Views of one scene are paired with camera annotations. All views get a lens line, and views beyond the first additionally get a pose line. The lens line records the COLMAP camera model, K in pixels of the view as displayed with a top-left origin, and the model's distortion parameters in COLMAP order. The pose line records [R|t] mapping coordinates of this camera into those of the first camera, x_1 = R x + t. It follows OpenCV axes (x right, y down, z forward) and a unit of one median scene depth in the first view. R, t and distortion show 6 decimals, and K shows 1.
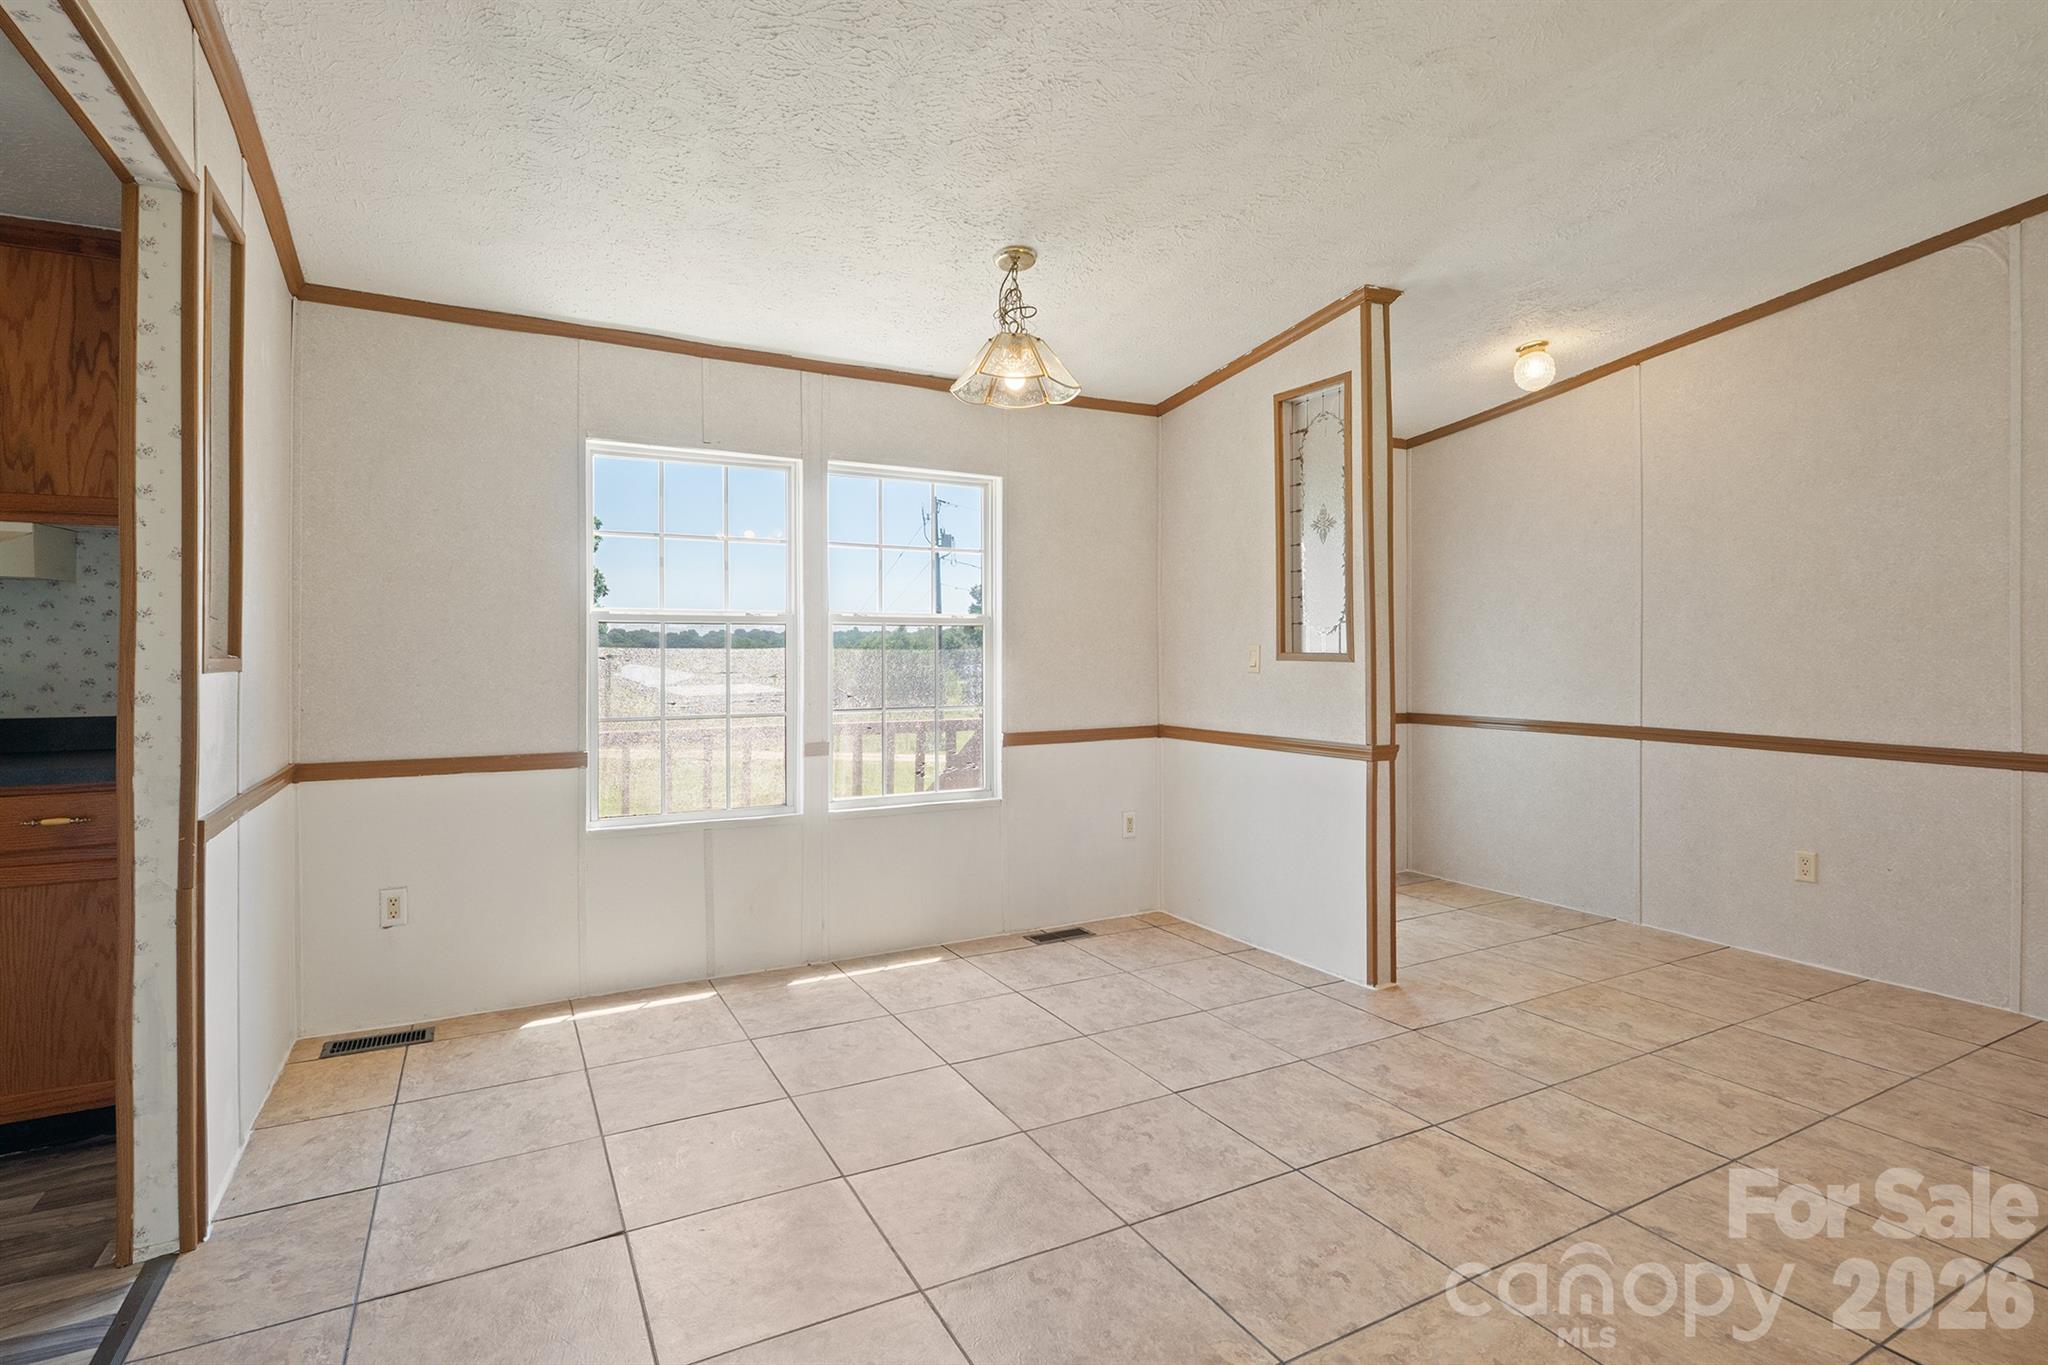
lens RADIAL K [[1000.9, 0, 1026.5], [0, 1000.9, 654.7], [0, 0, 1]] dist [-0.009245, 0.001466]
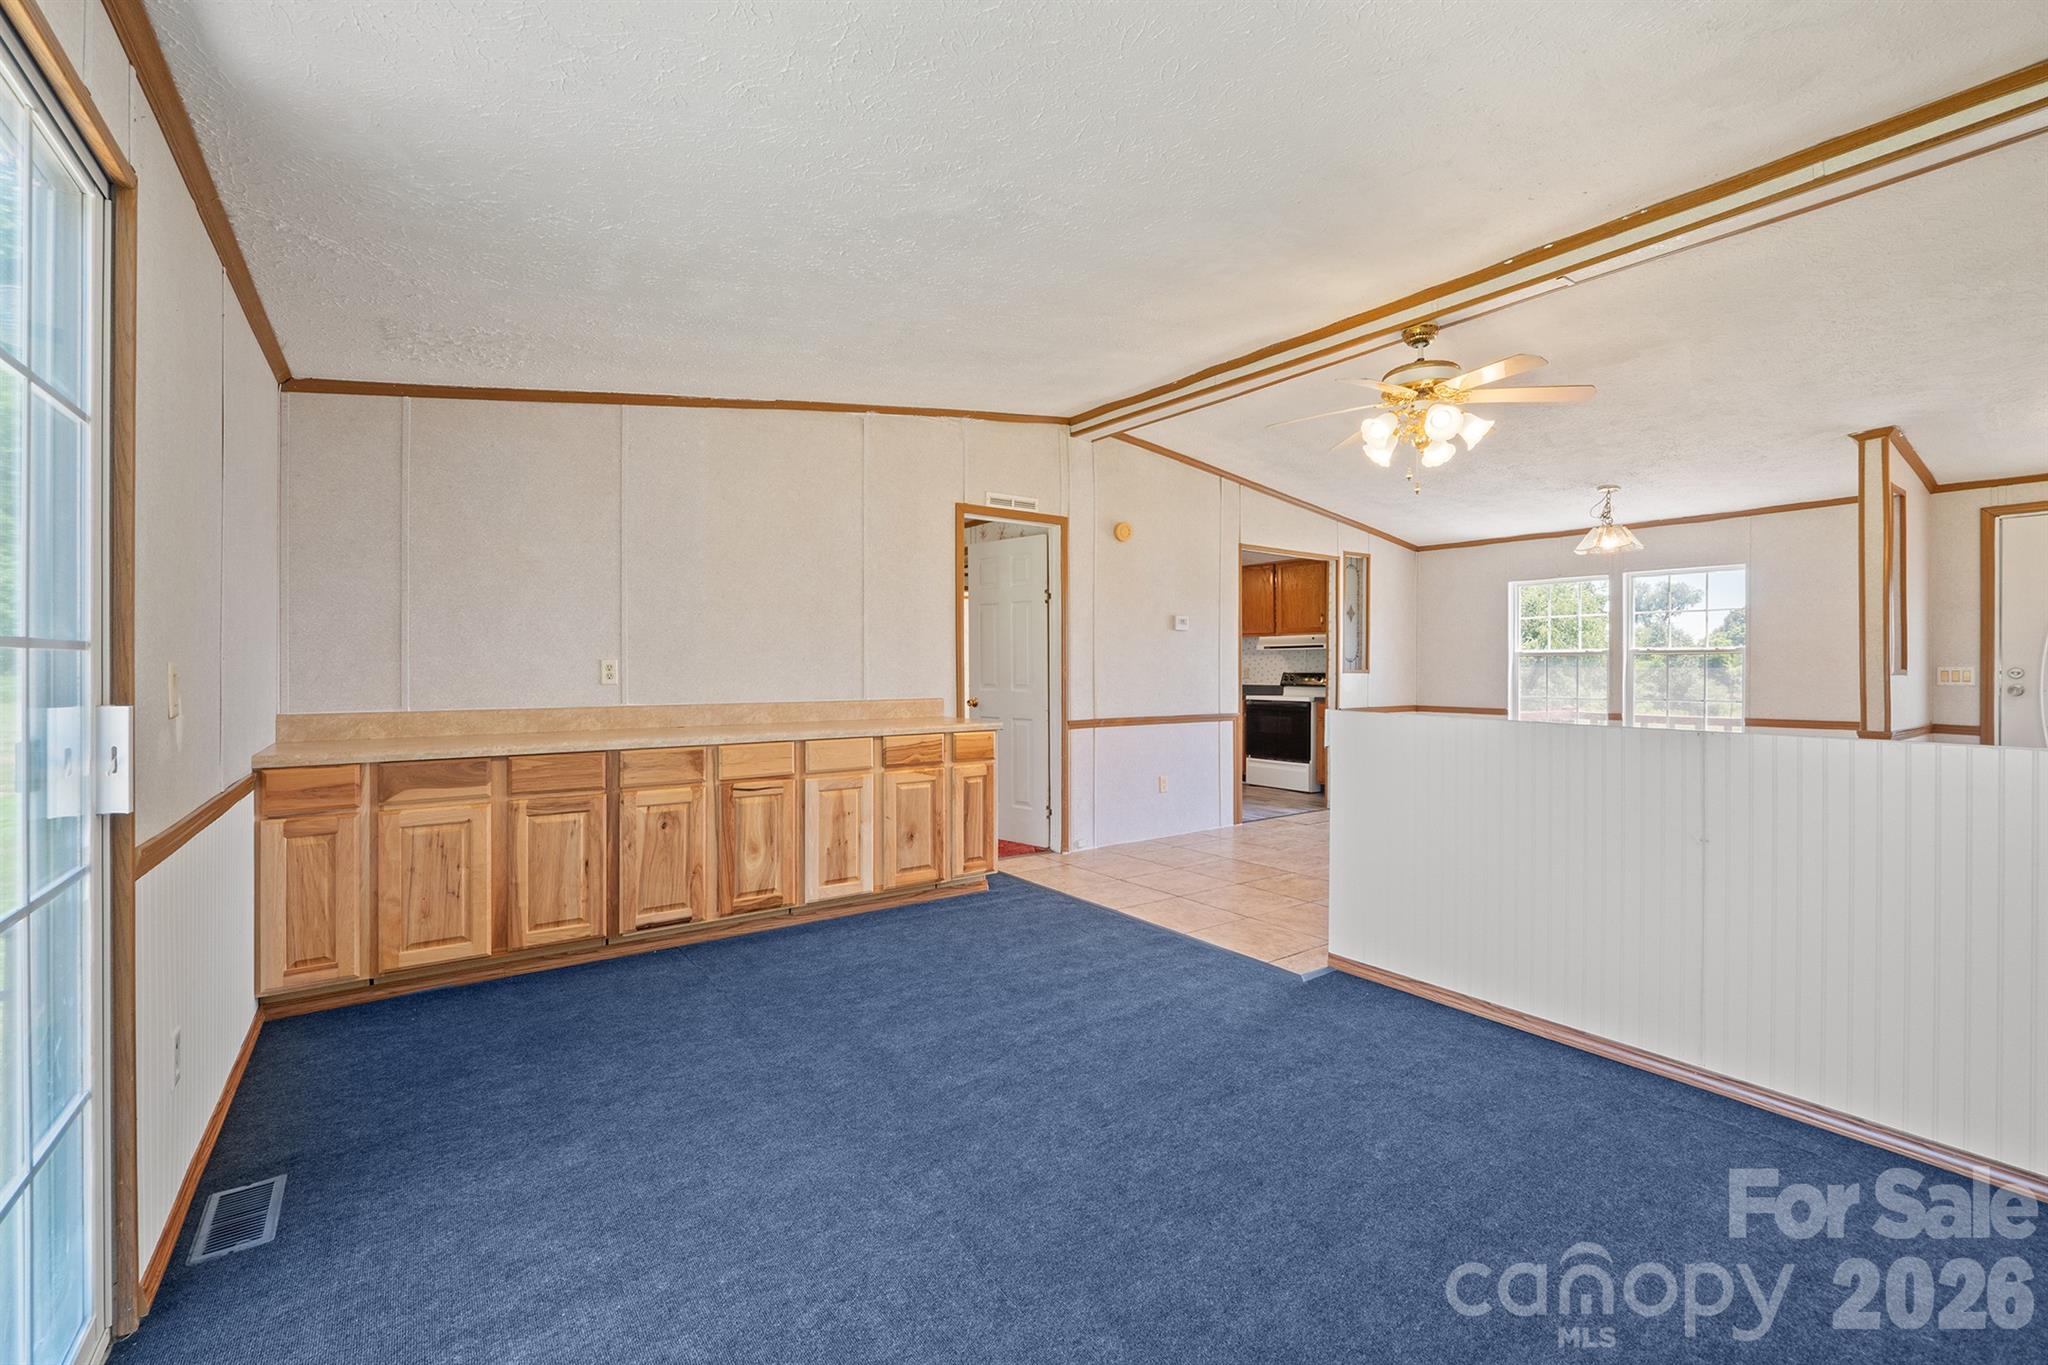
lens RADIAL K [[864.6, 0, 1039.9], [0, 864.6, 663.9], [0, 0, 1]] dist [-0.001498, -0.000408]
pose [[0.139721, -0.003396, -0.990185, 2.009331], [-0.004166, 0.999983, -0.004018, -0.001740], [0.990182, 0.004686, 0.139705, -0.589363]]
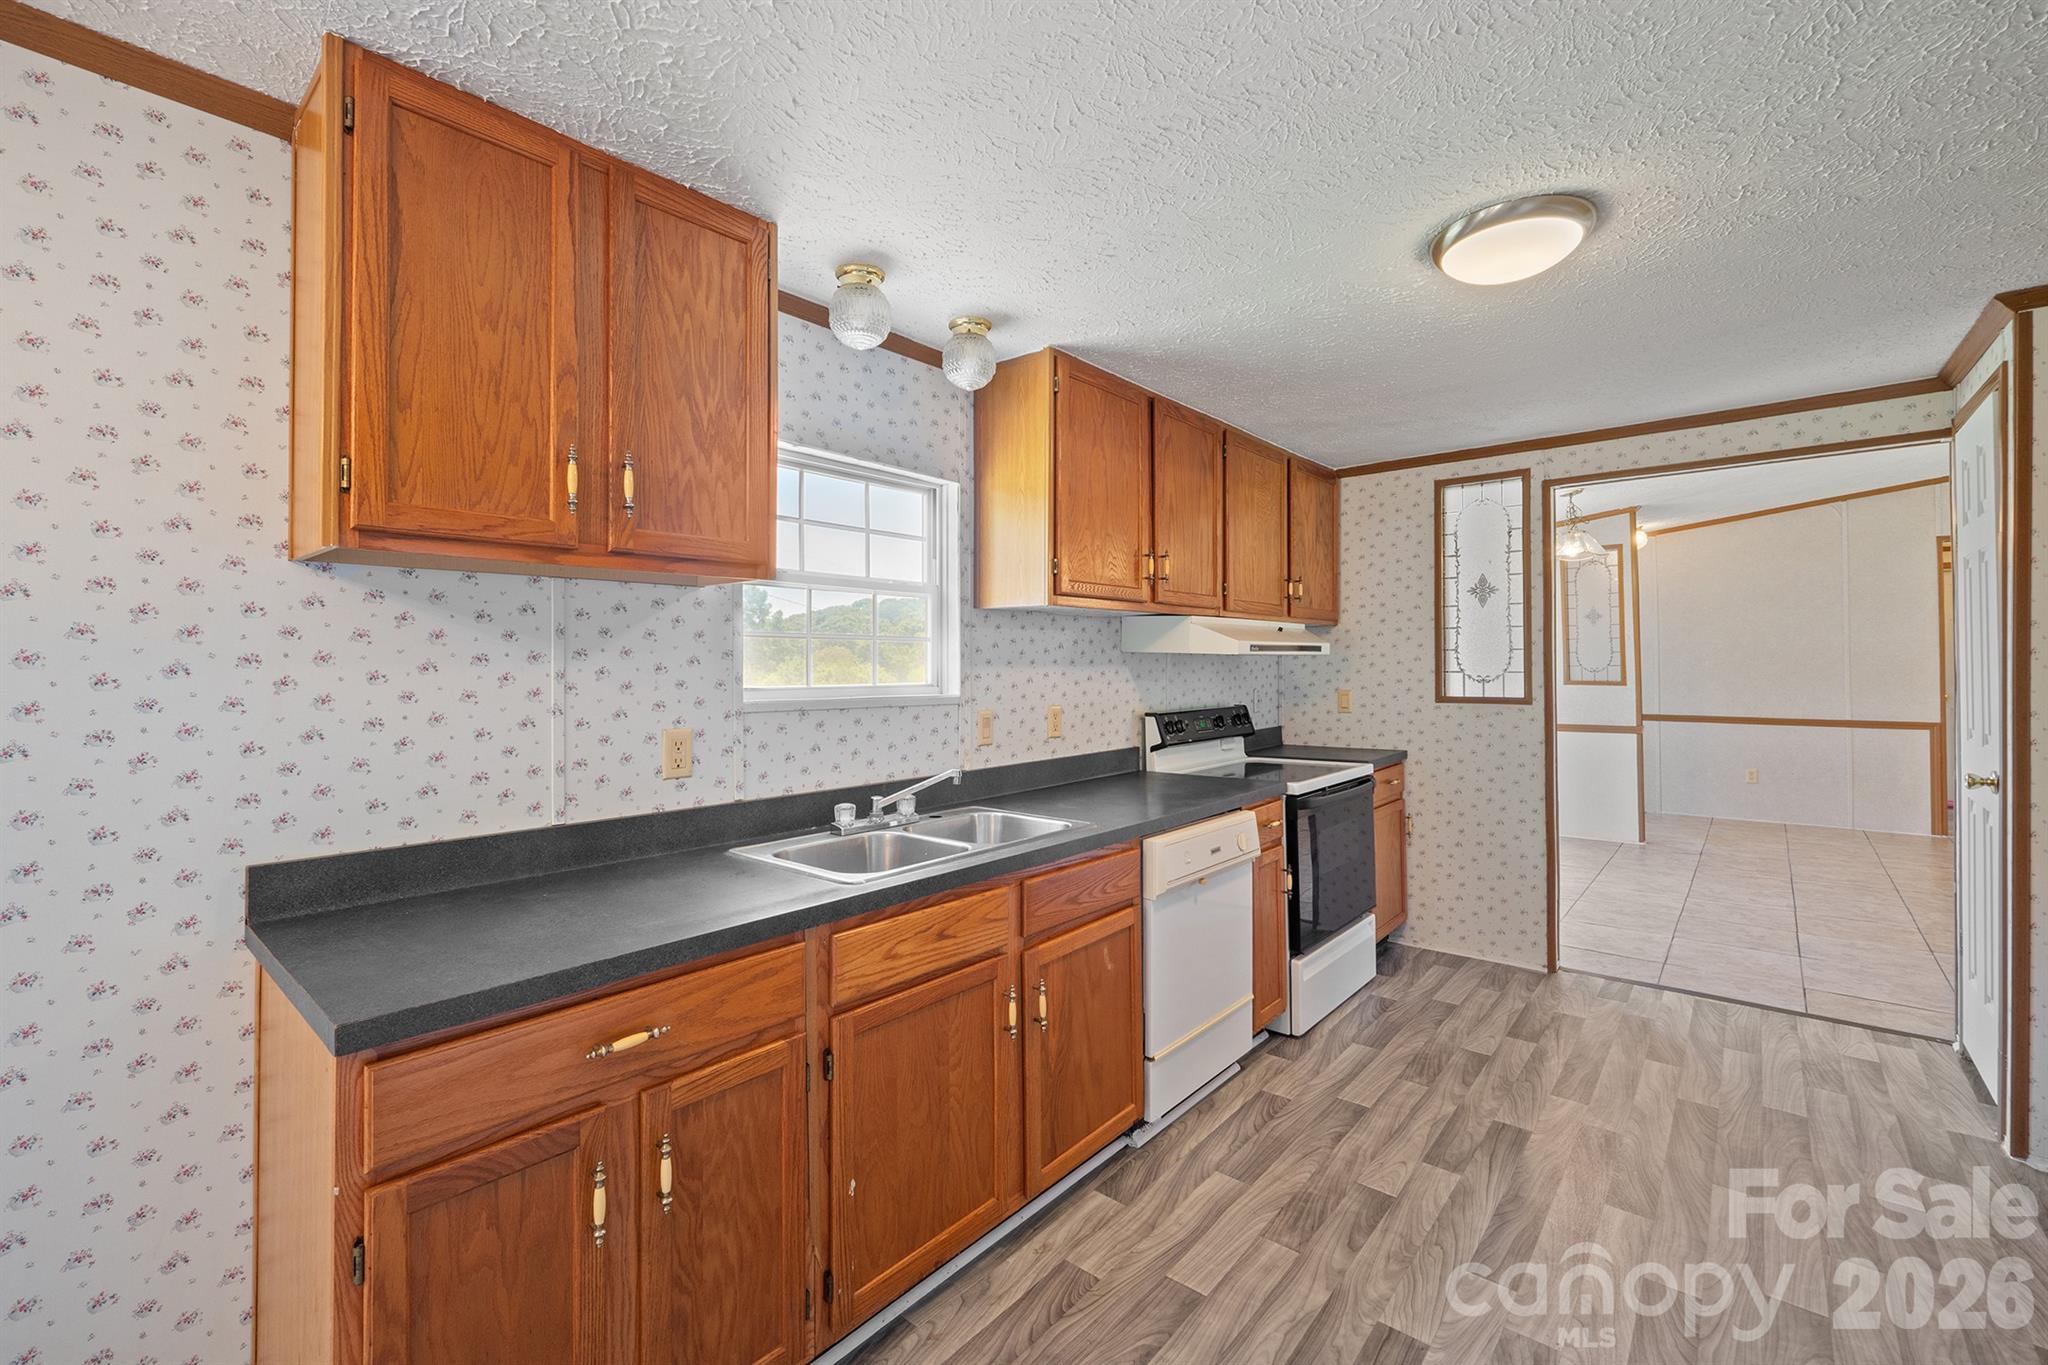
lens RADIAL K [[862.6, 0, 1029.5], [0, 862.6, 653.5], [0, 0, 1]] dist [-0.004969, -0.000724]
pose [[0.933148, -0.000705, 0.359491, -2.004965], [0.006154, 0.999883, -0.014013, -0.058984], [-0.359439, 0.015288, 0.933043, -0.287827]]
